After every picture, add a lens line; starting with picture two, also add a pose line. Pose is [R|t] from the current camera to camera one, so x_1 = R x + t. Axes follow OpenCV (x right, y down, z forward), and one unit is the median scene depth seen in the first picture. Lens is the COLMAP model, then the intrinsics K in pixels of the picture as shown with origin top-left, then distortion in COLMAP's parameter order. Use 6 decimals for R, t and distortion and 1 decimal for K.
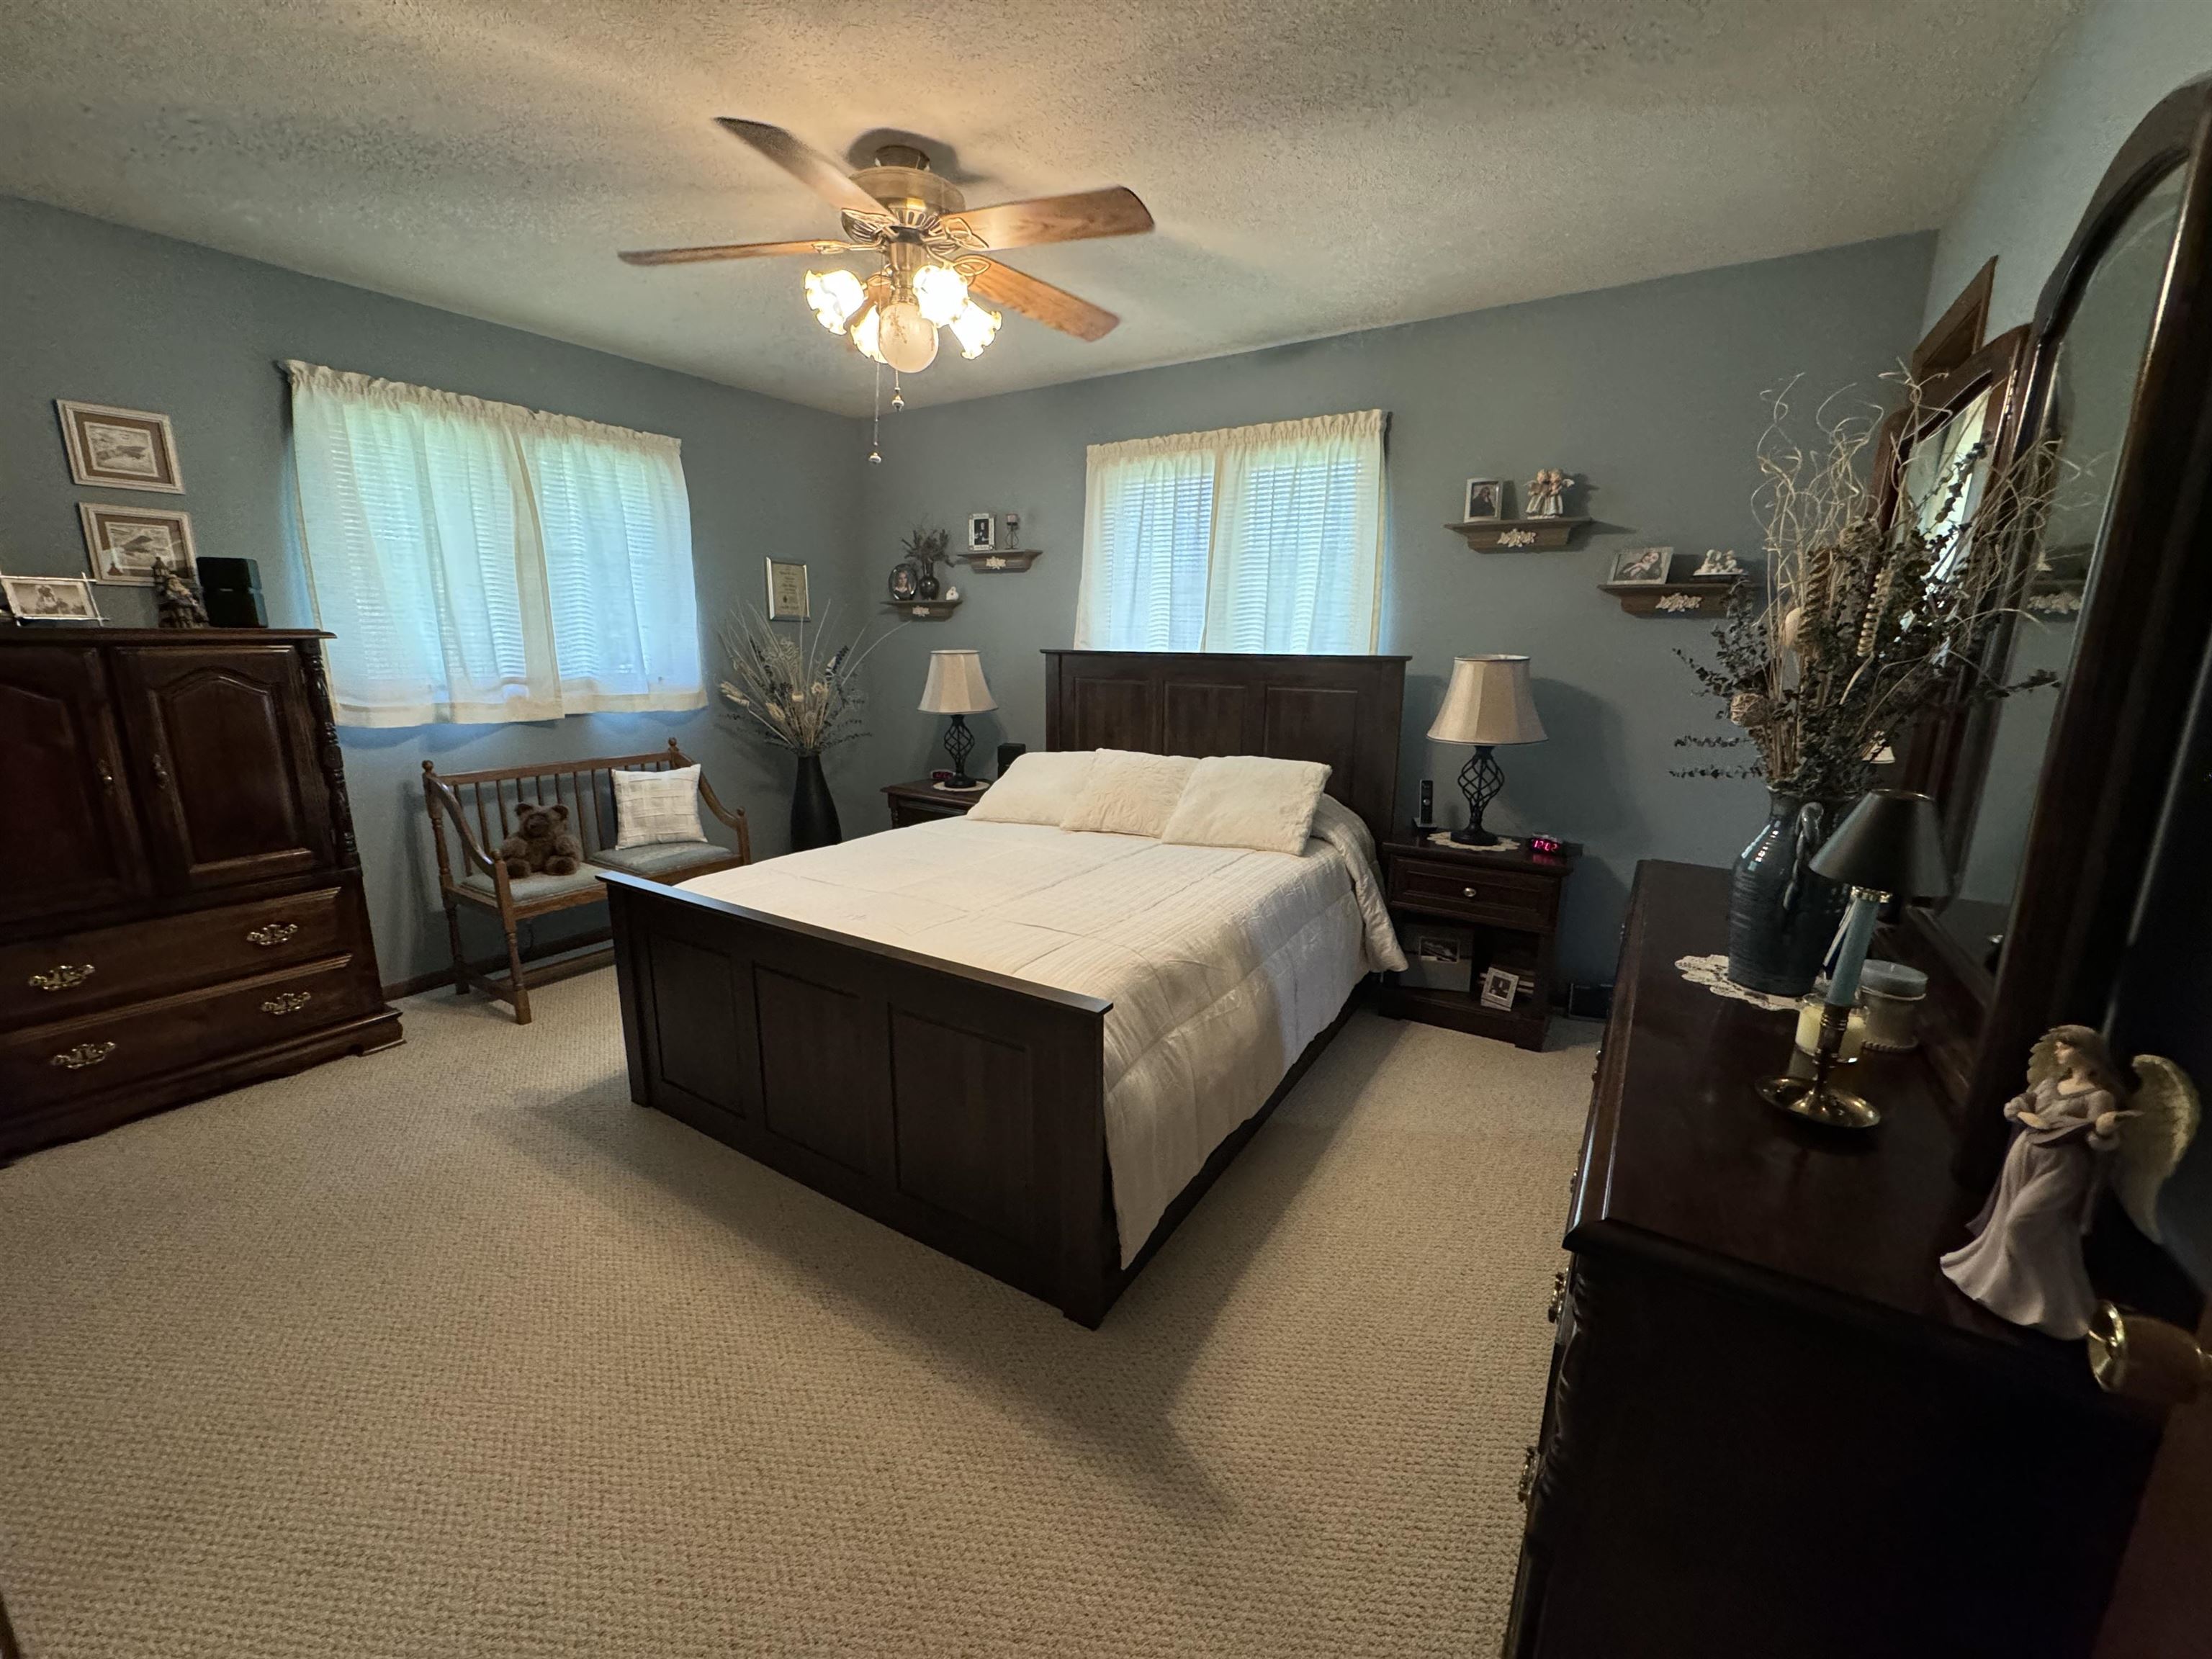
lens RADIAL K [[880.8, 0, 1105.1], [0, 880.8, 831.5], [0, 0, 1]] dist [-0.002761, 0.000632]
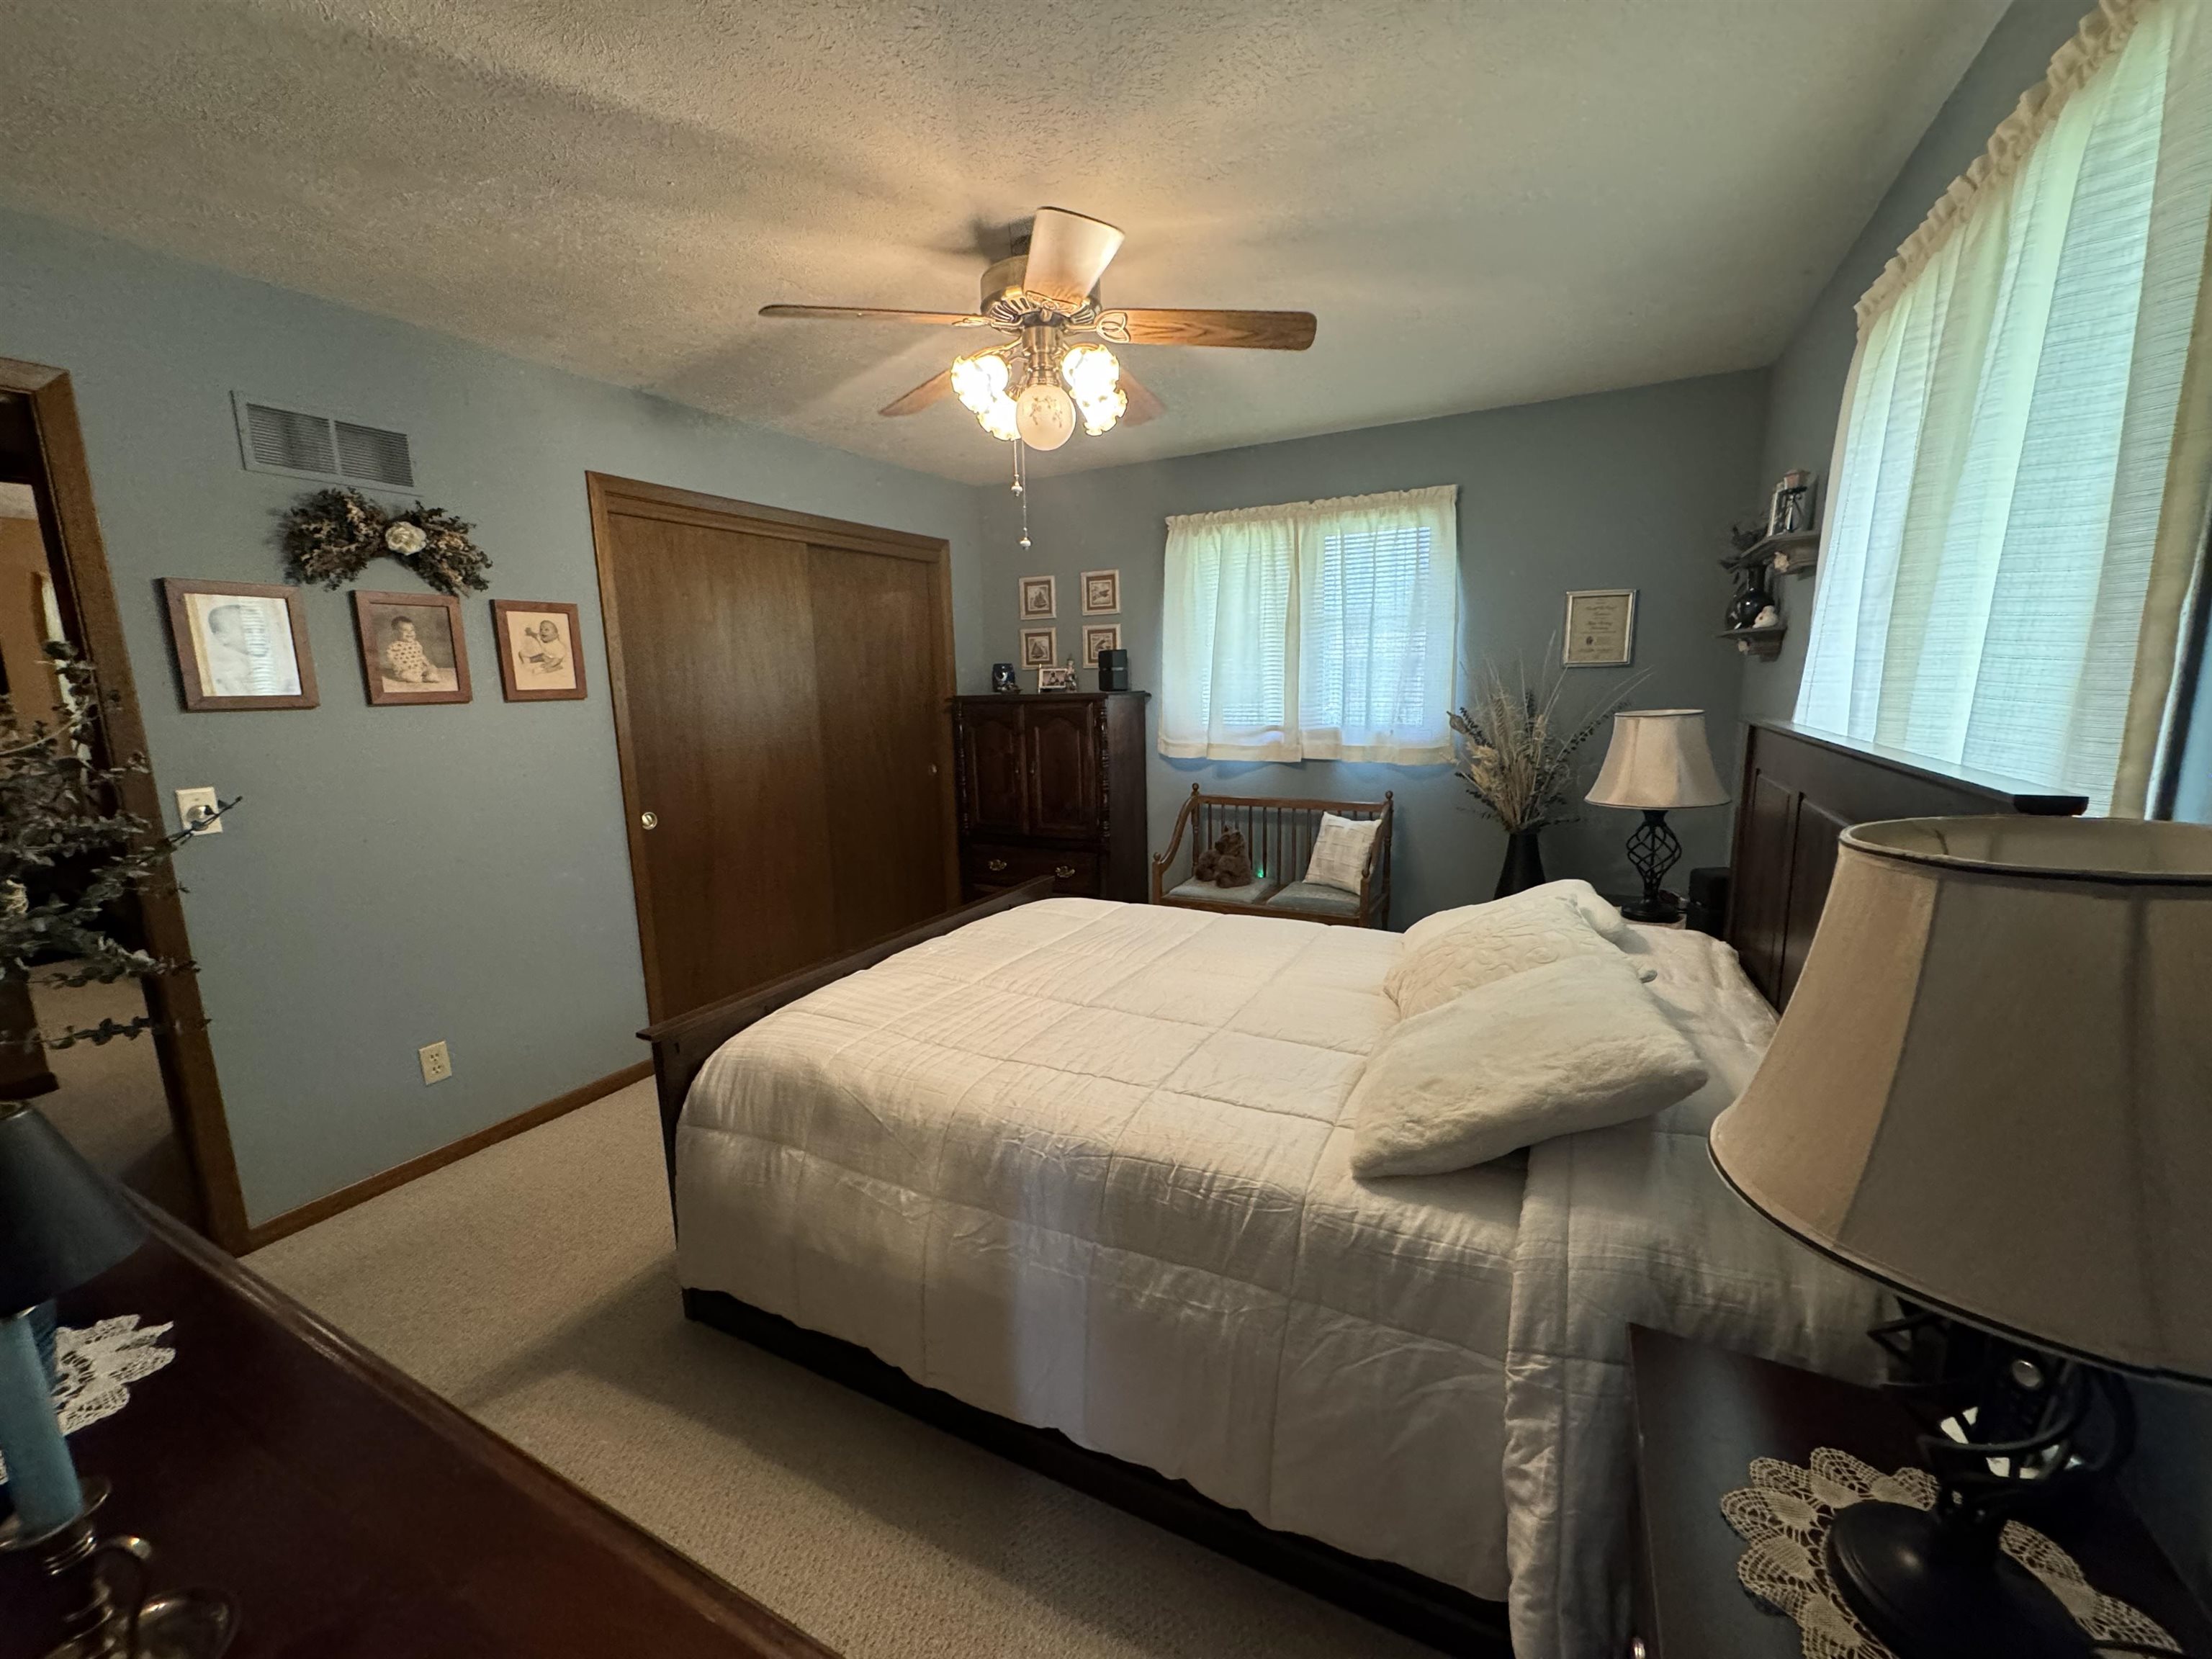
lens RADIAL K [[880.8, 0, 1100.1], [0, 880.8, 829.6], [0, 0, 1]] dist [-0.002761, 0.000632]
pose [[0.084115, 0.158922, -0.983701, 0.608622], [-0.190455, 0.971564, 0.140676, -0.182144], [0.978086, 0.175518, 0.111990, 0.737006]]
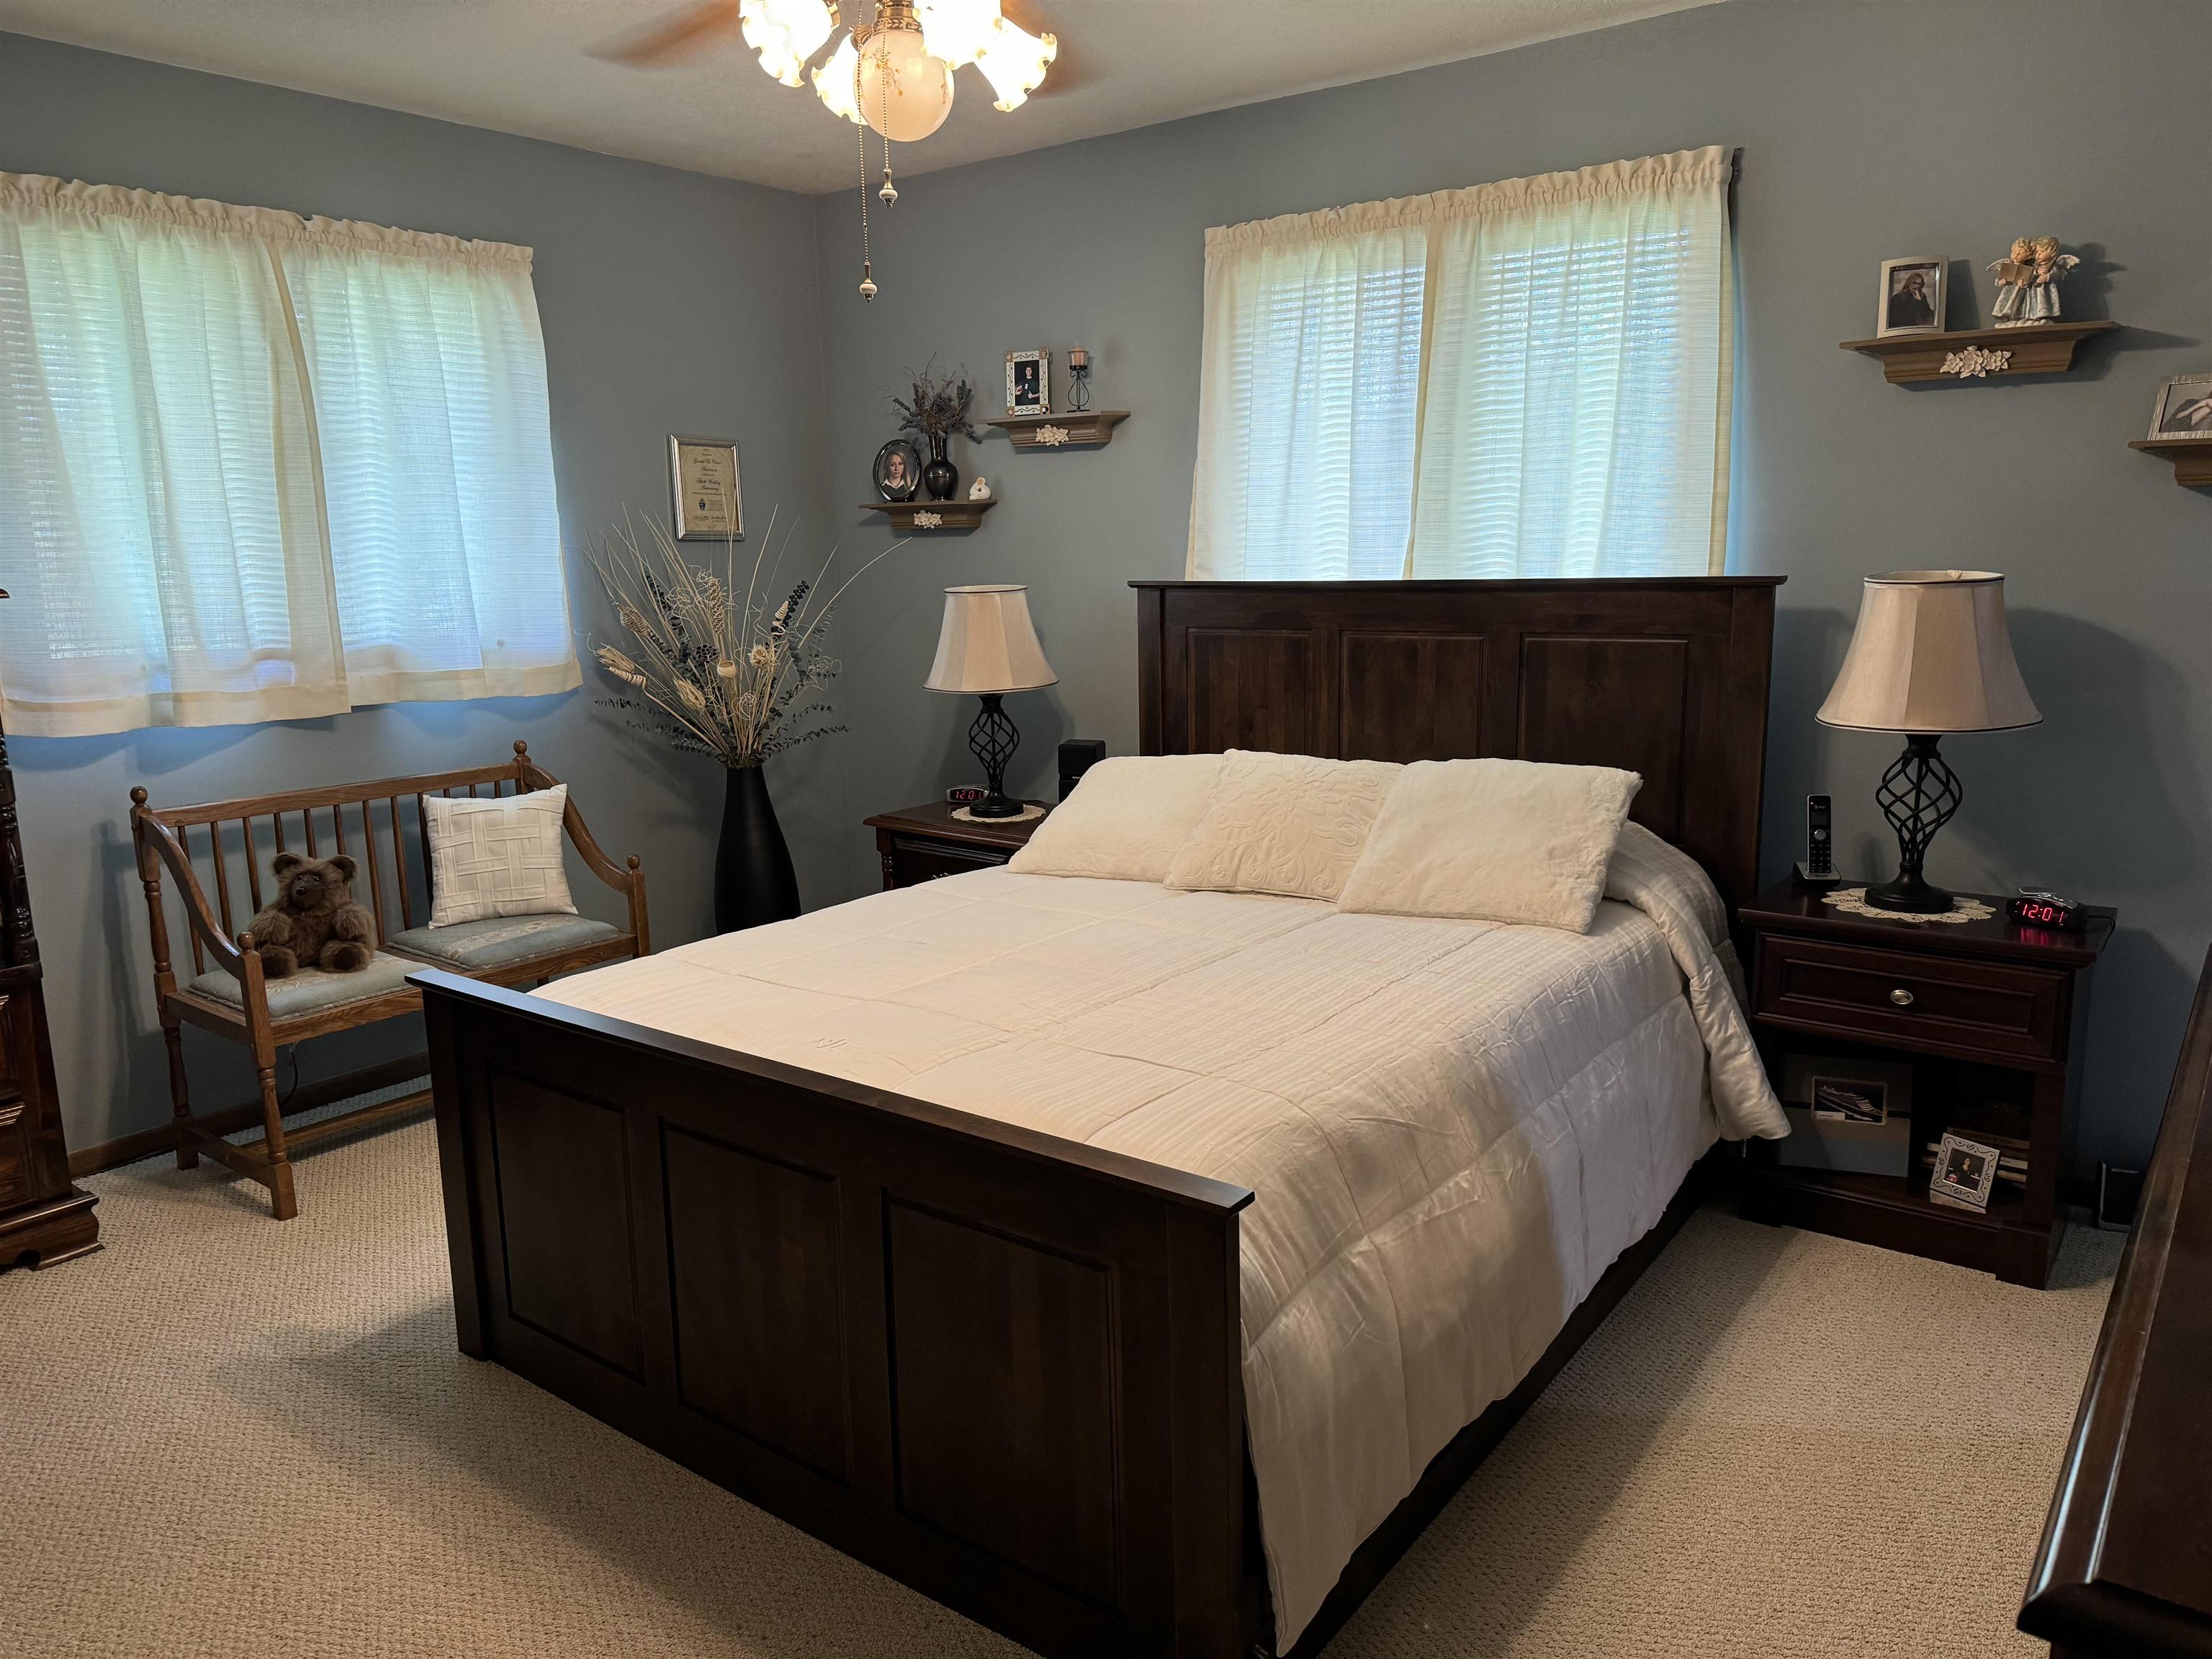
lens RADIAL K [[1545.4, 0, 1105.6], [0, 1545.4, 833.7], [0, 0, 1]] dist [0.078704, -0.092588]
pose [[0.995751, -0.012467, -0.091239, 0.004494], [0.009781, 0.999507, -0.029829, -0.009085], [0.091566, 0.028810, 0.995382, -0.032683]]
